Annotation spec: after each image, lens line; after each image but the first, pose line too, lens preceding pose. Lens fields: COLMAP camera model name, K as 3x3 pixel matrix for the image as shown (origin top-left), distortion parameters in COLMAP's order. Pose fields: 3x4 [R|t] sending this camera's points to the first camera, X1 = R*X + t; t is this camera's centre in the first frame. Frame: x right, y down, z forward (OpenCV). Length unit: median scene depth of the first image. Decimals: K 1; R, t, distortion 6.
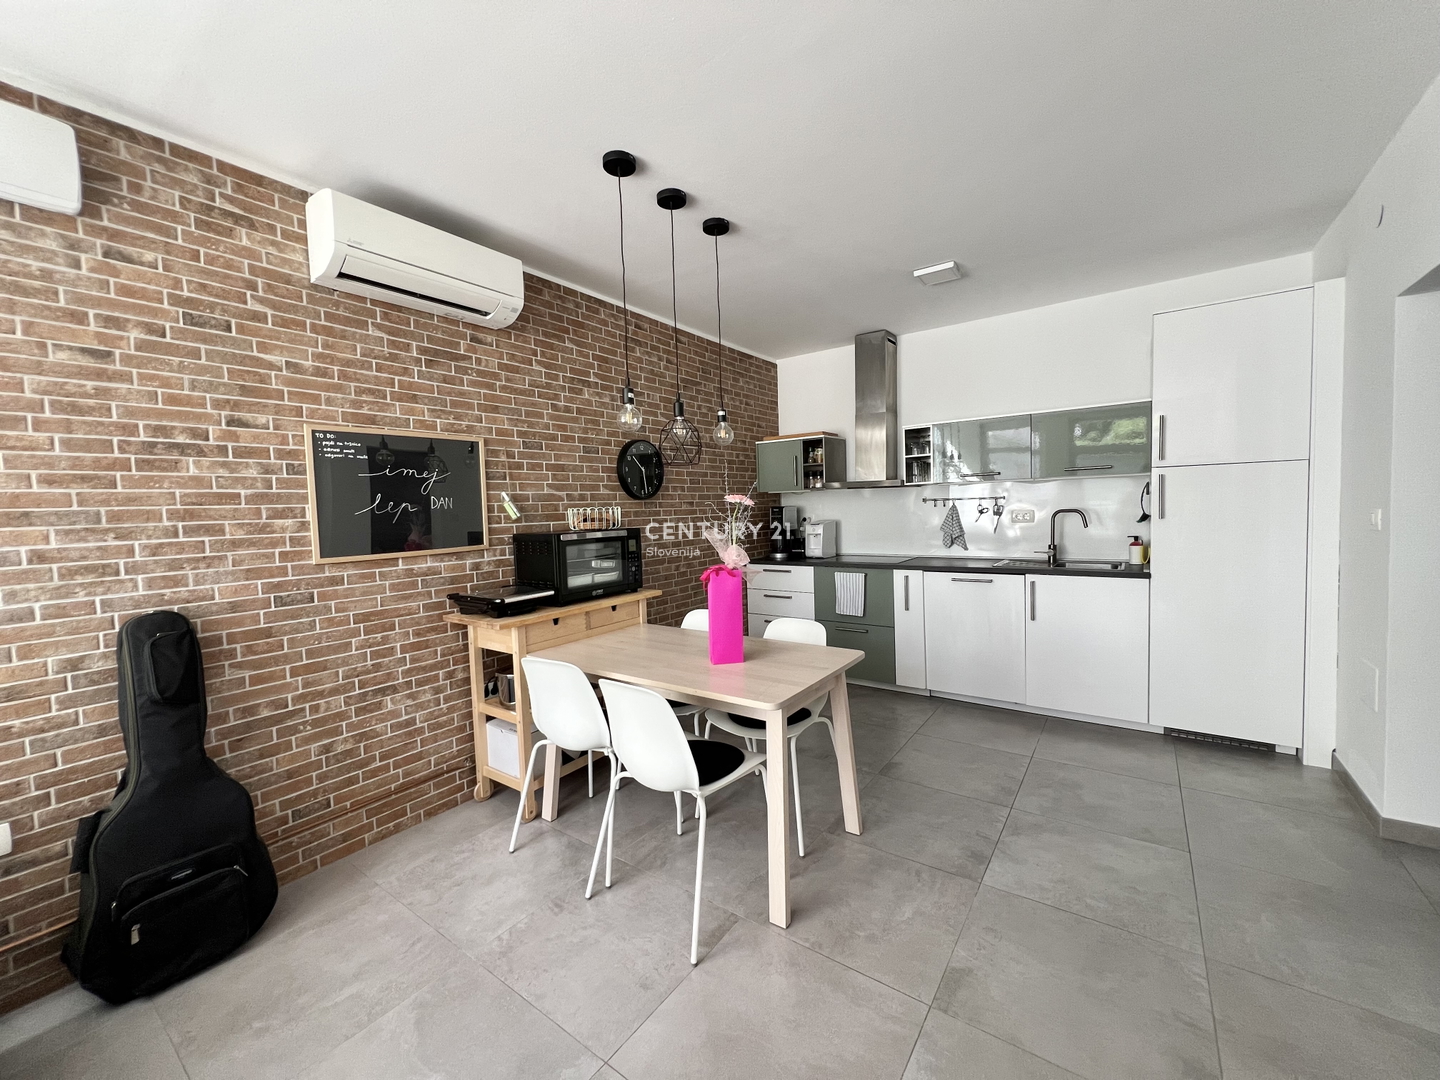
lens RADIAL K [[577.6, 0, 717.9], [0, 577.6, 538.2], [0, 0, 1]] dist [-0.000809, -0.000023]
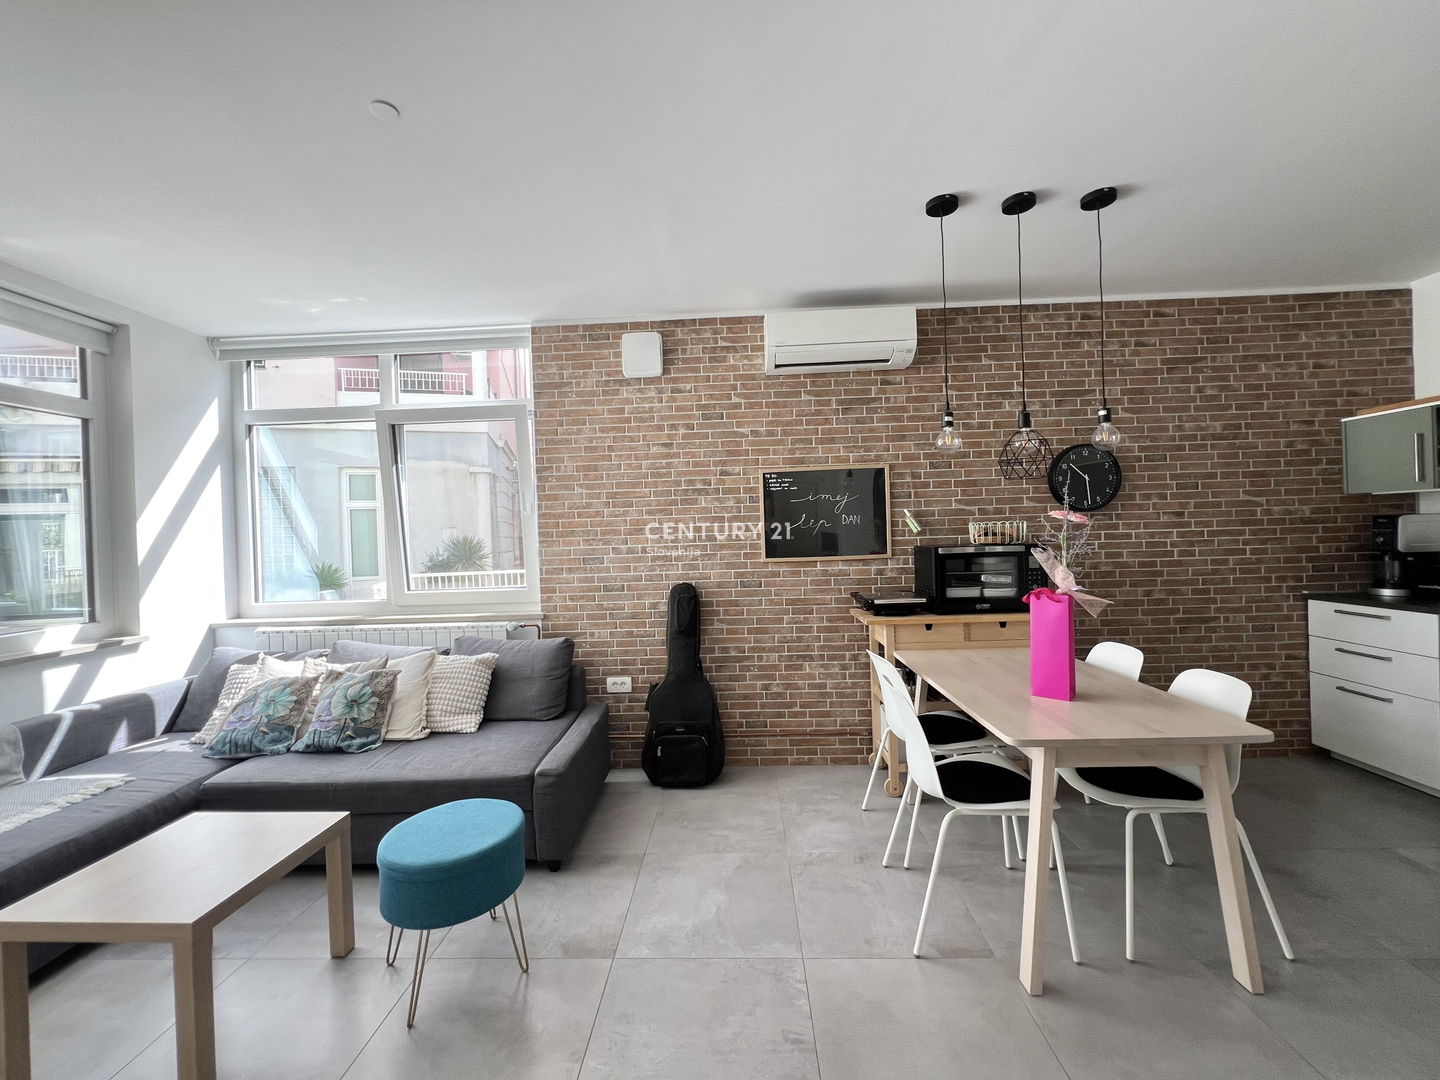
lens RADIAL K [[577.6, 0, 716.9], [0, 577.6, 538.0], [0, 0, 1]] dist [-0.000809, -0.000023]
pose [[0.554979, 0.021628, -0.831583, 0.425350], [-0.031257, 0.999498, 0.005136, -0.018838], [0.831277, 0.023142, 0.555376, 0.057670]]
